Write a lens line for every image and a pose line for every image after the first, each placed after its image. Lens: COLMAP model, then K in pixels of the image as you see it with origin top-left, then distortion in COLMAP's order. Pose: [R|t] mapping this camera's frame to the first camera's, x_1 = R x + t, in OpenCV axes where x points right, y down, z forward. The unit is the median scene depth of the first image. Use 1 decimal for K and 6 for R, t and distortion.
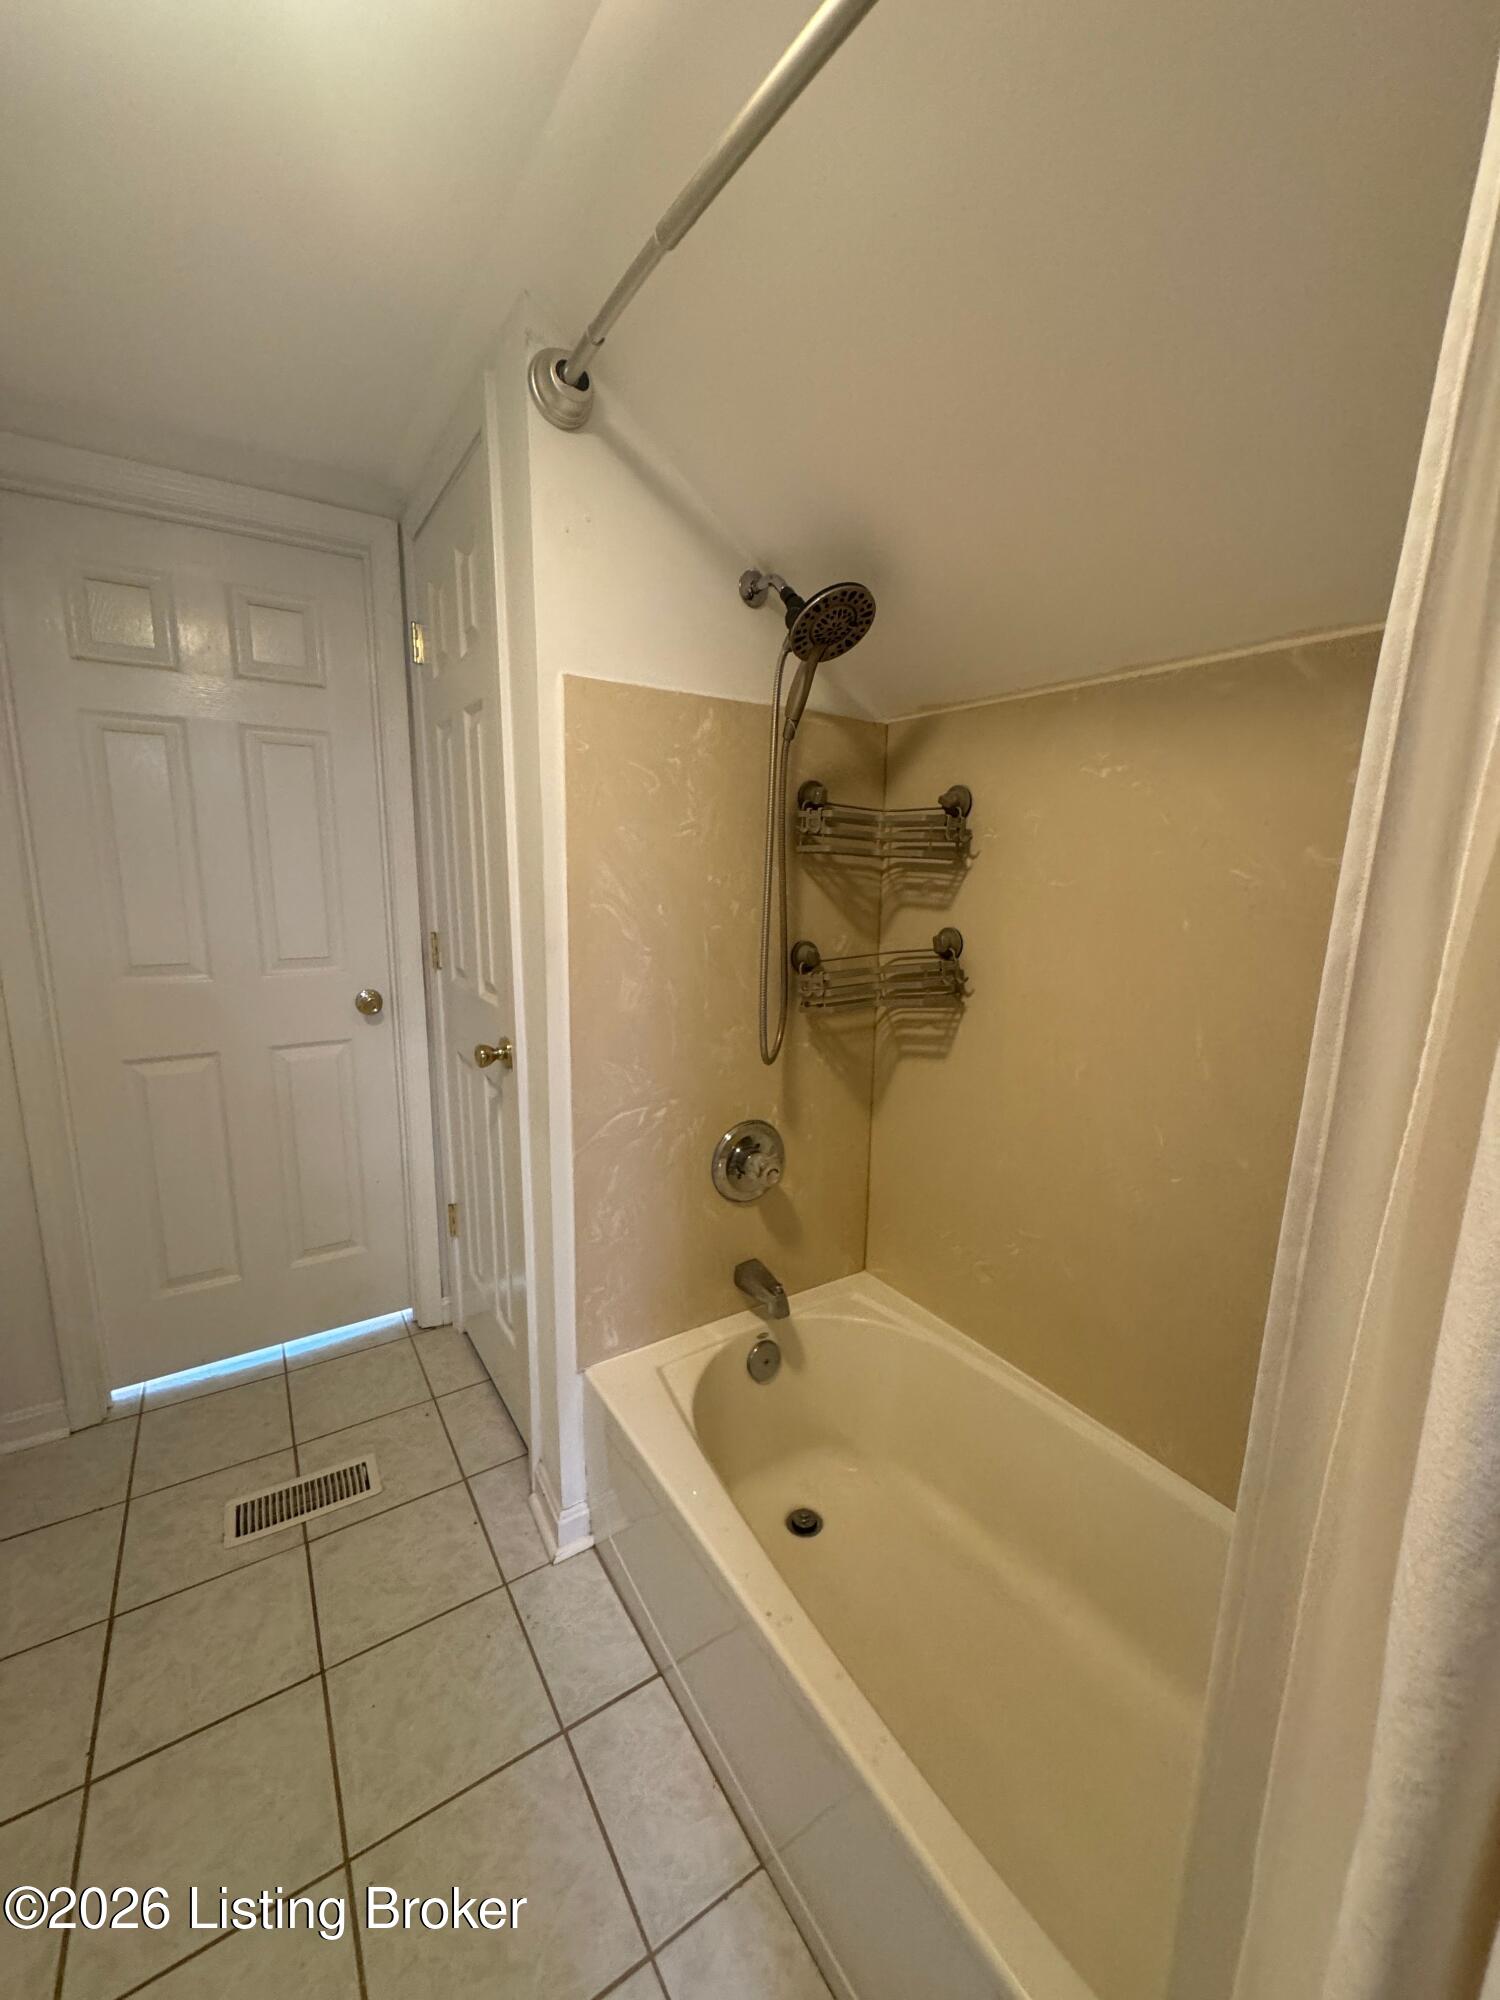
lens RADIAL K [[801.3, 0, 749.5], [0, 801.3, 1002.2], [0, 0, 1]] dist [0.002675, 0.000176]
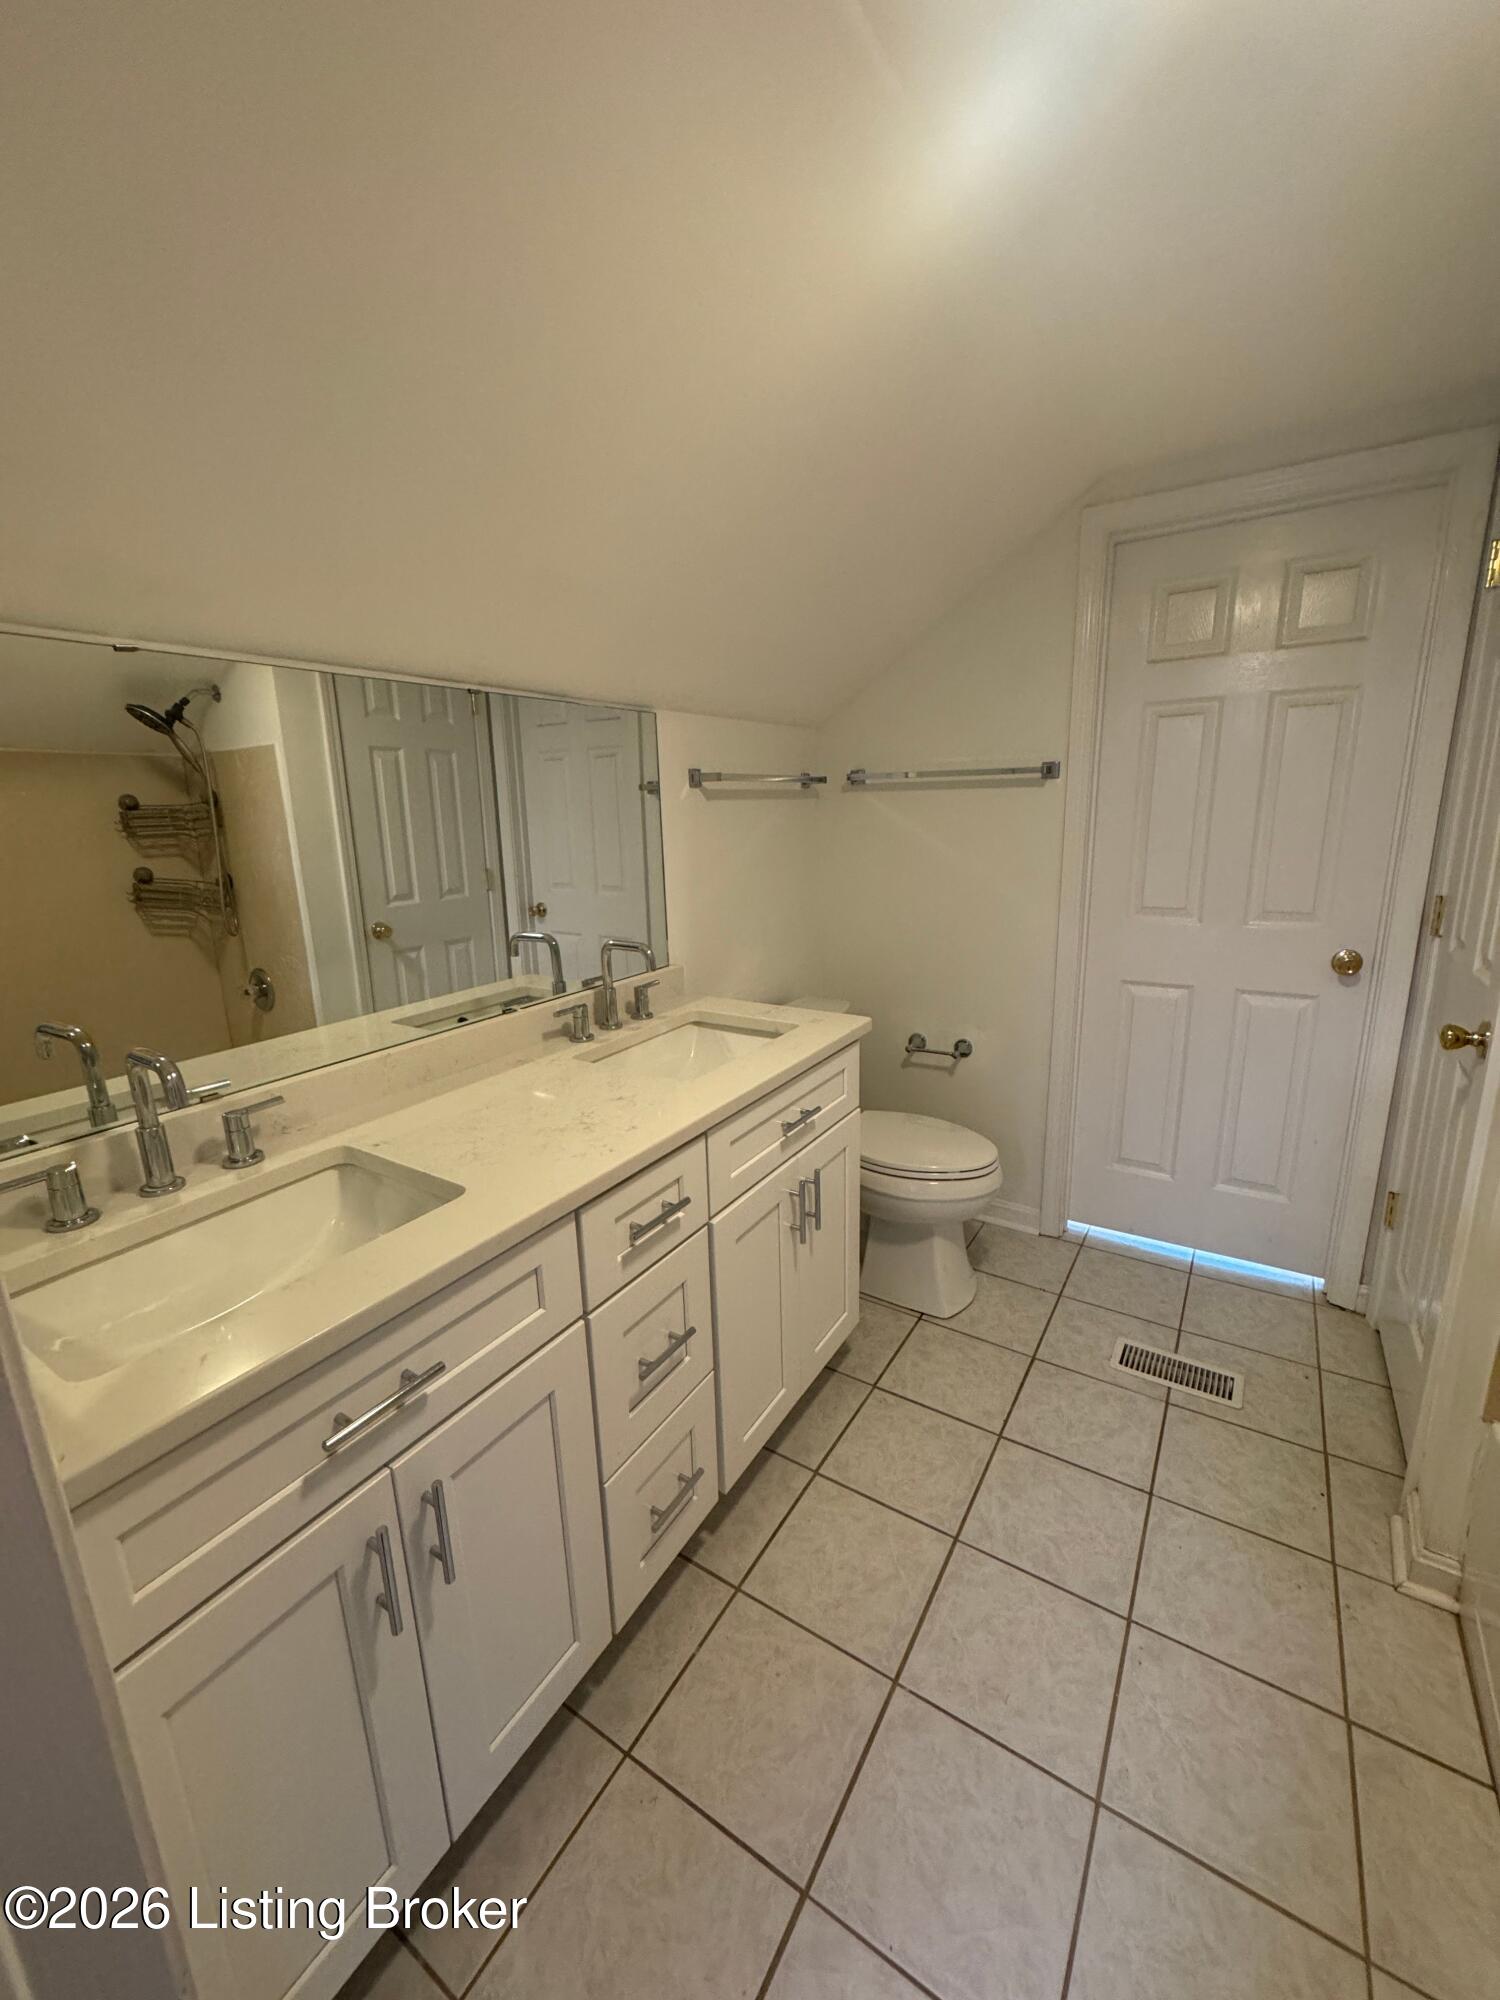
lens RADIAL K [[801.3, 0, 749.5], [0, 801.3, 1002.2], [0, 0, 1]] dist [0.002675, 0.000176]
pose [[0.414838, 0.183337, -0.891234, 0.115123], [-0.126927, 0.981573, 0.142841, -0.000137], [0.900999, 0.053866, 0.430464, -0.081409]]
